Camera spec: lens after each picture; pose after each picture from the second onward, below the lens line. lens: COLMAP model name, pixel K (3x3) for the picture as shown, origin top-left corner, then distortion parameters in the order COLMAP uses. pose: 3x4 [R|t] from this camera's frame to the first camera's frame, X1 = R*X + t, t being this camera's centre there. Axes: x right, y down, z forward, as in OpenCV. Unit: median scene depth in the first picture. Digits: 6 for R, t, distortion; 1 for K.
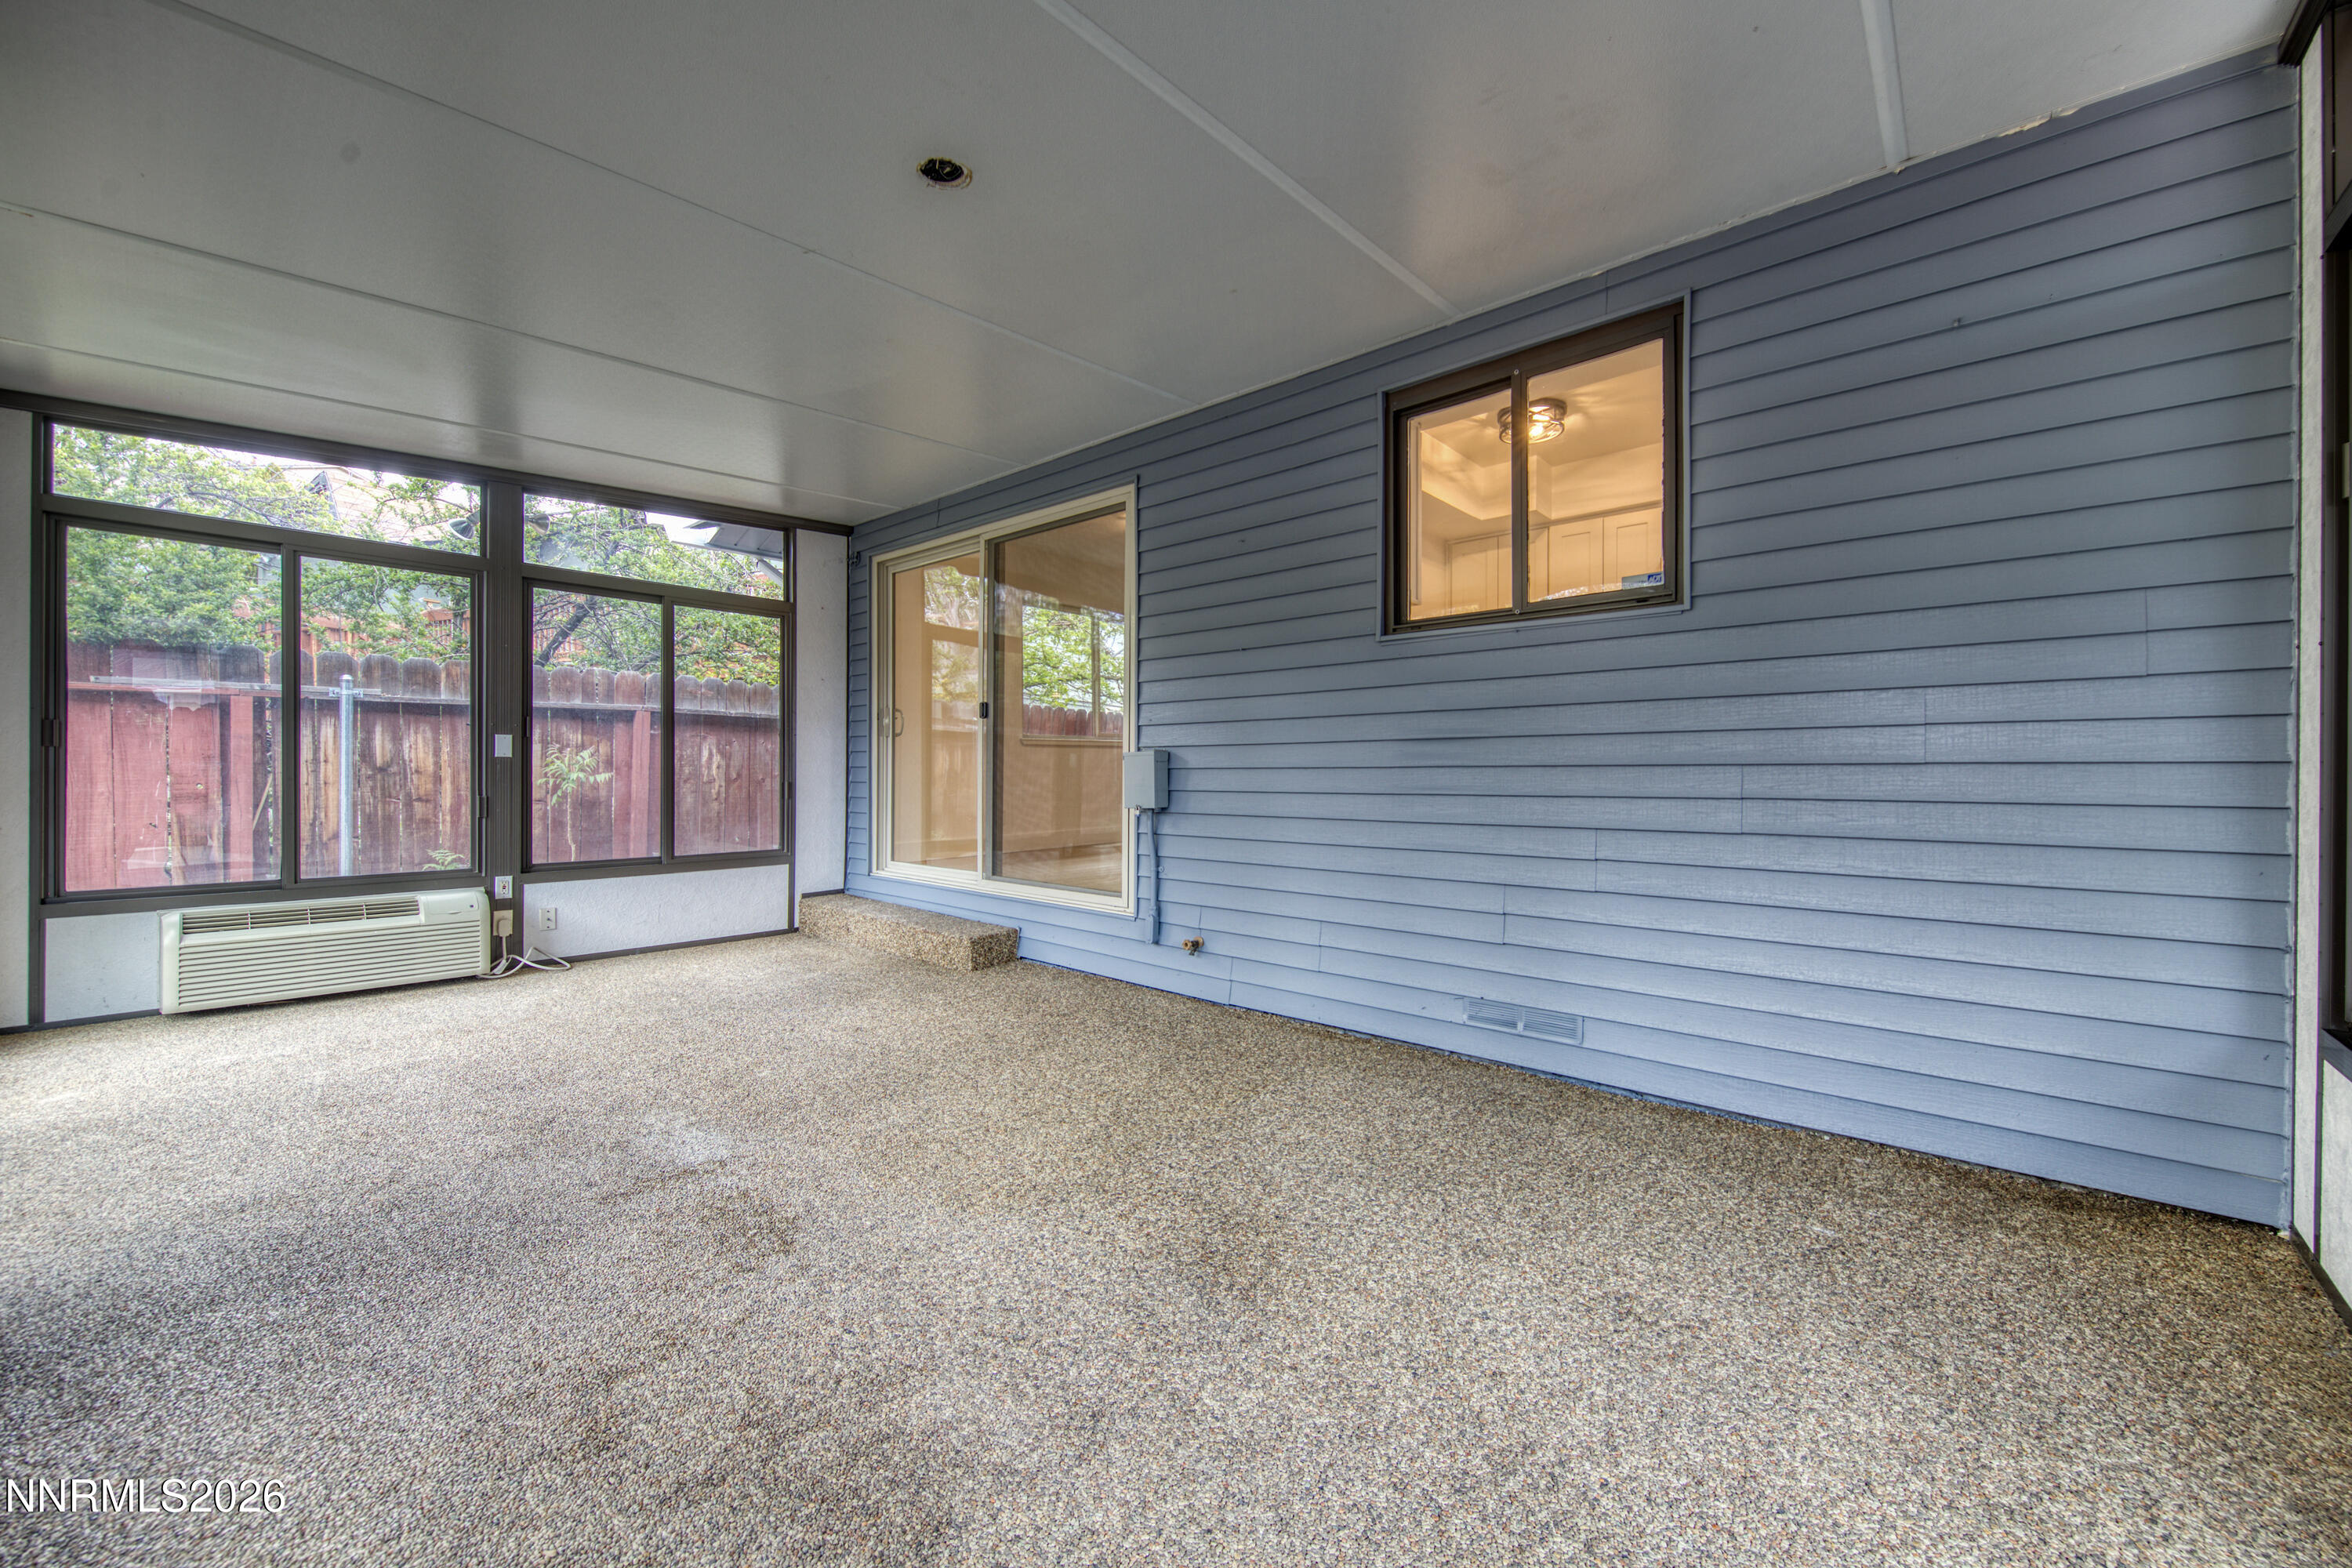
lens RADIAL K [[919.4, 0, 1168.5], [0, 919.4, 772.7], [0, 0, 1]] dist [-0.000321, -0.000172]
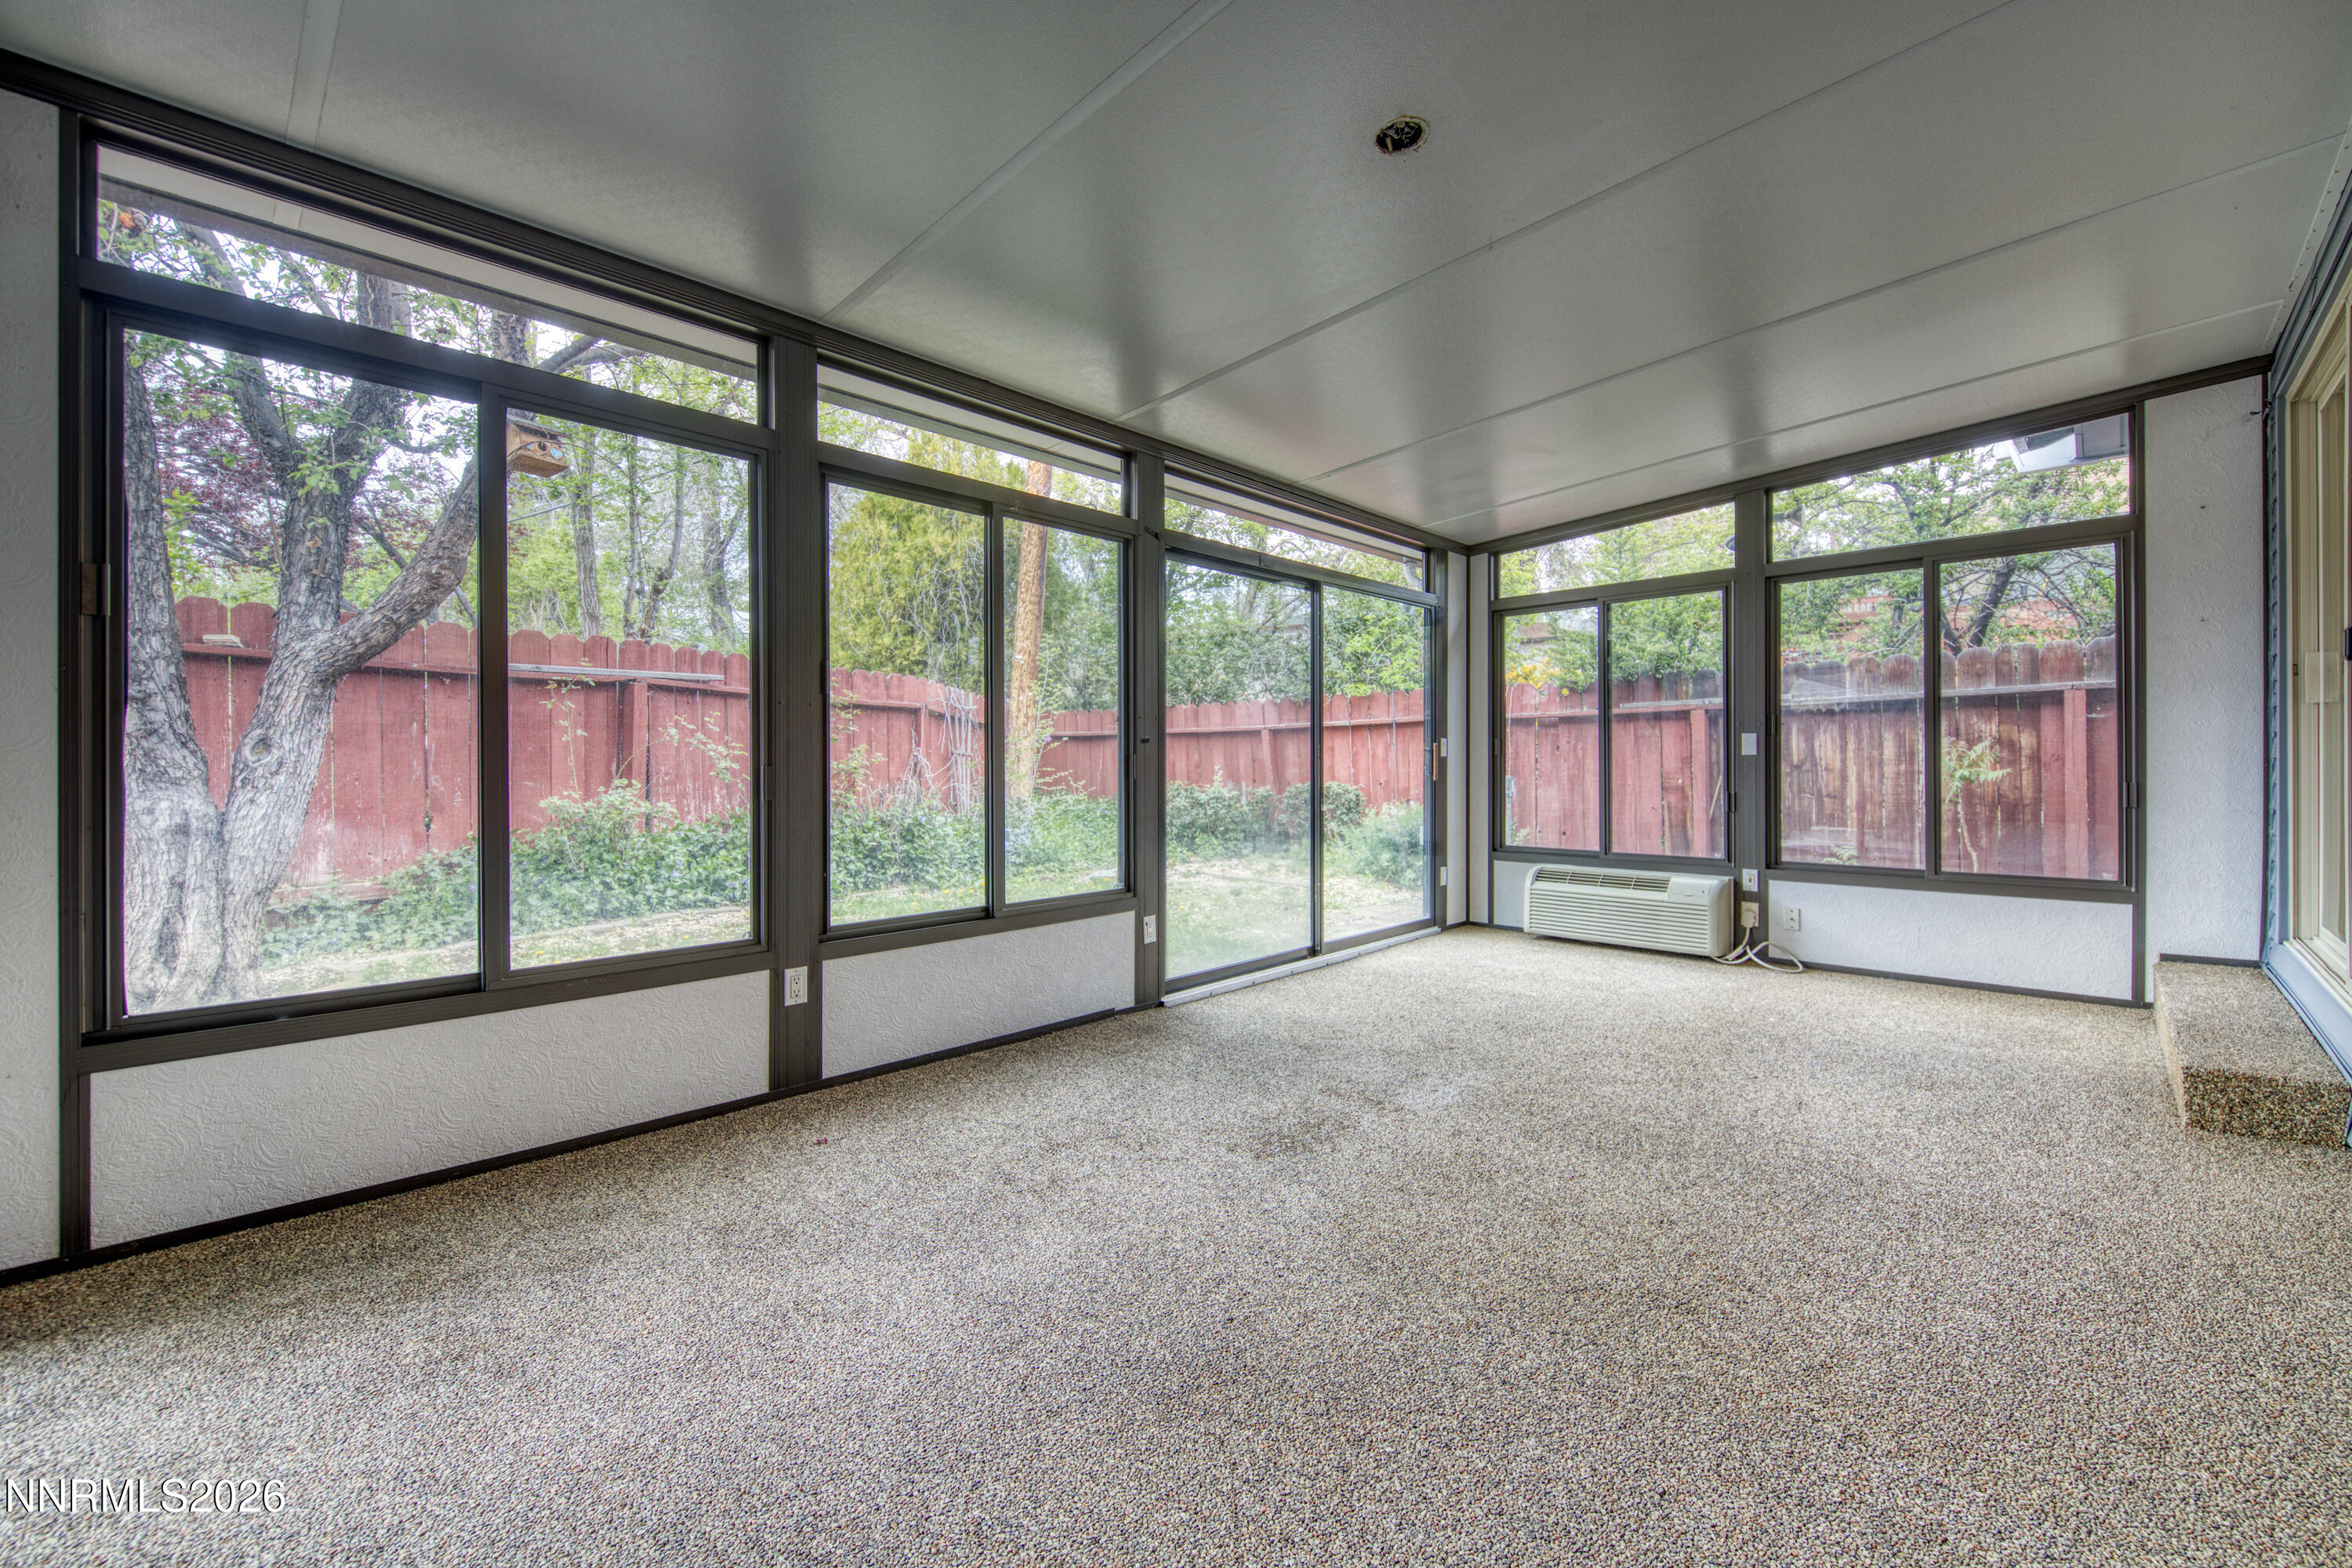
lens RADIAL K [[919.4, 0, 1168.5], [0, 919.4, 772.7], [0, 0, 1]] dist [-0.000321, -0.000172]
pose [[-0.044908, 0.001094, -0.998991, 0.338487], [0.002504, 0.999996, 0.000983, 0.000489], [0.998988, -0.002458, -0.044911, 0.382305]]
